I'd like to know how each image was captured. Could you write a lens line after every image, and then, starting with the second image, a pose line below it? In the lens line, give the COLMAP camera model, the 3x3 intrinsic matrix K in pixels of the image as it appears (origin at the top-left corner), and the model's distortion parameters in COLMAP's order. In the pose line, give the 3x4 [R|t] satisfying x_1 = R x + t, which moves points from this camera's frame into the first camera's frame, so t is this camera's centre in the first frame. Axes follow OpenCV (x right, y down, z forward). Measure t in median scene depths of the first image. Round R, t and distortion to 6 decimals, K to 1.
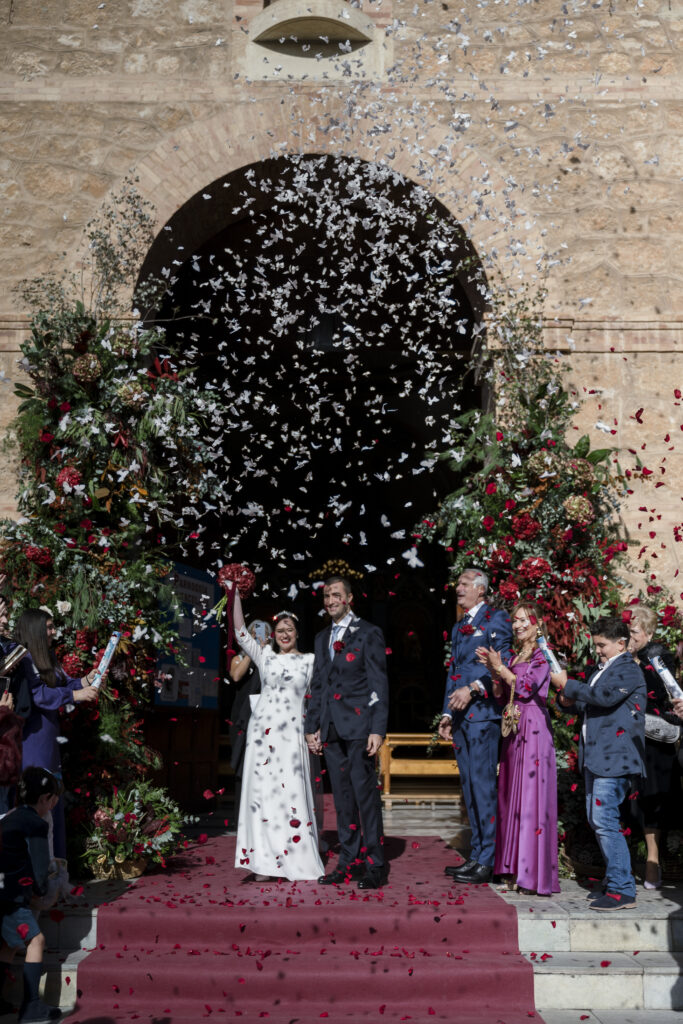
lens RADIAL K [[1027.1, 0, 341.5], [0, 1027.1, 512.0], [0, 0, 1]] dist [0.004294, -0.009741]
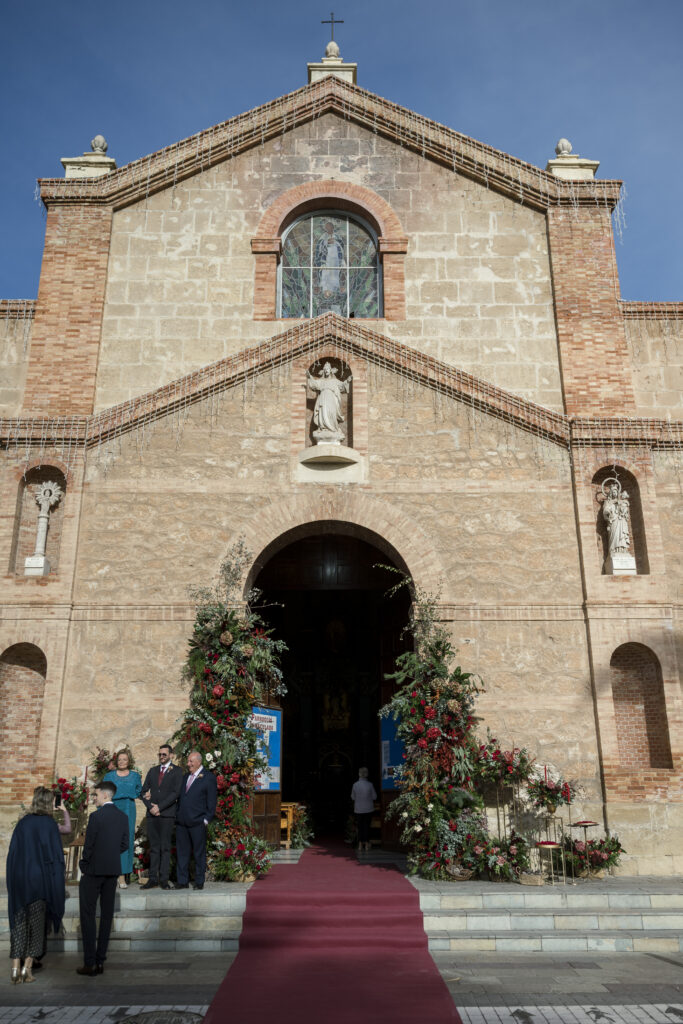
lens RADIAL K [[829.5, 0, 341.5], [0, 829.5, 512.0], [0, 0, 1]] dist [-0.003749, -0.000949]
pose [[0.999951, 0.000054, 0.009912, -0.020568], [0.000991, 0.994427, -0.105419, -0.187957], [-0.009862, 0.105423, 0.994379, -0.656826]]
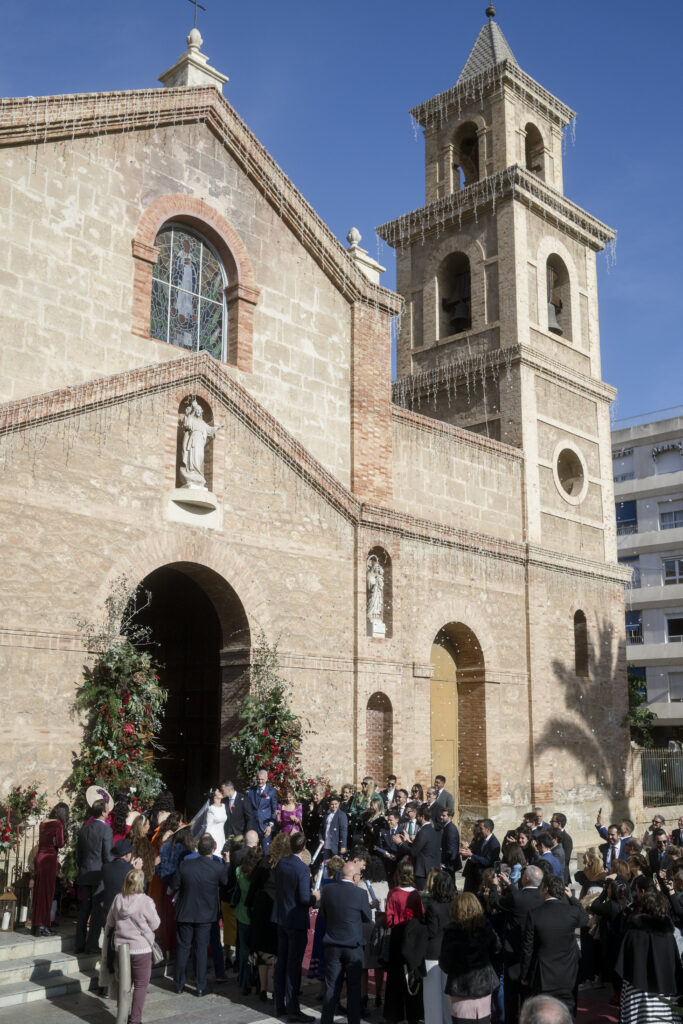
lens RADIAL K [[1024.0, 0, 341.5], [0, 1024.0, 512.0], [0, 0, 1]] dist [-0.005064, -0.009031]
pose [[0.690656, 0.159356, 0.705408, -1.344968], [-0.159302, 0.984985, -0.066543, -0.357888], [-0.705420, -0.066415, 0.705671, -0.735752]]
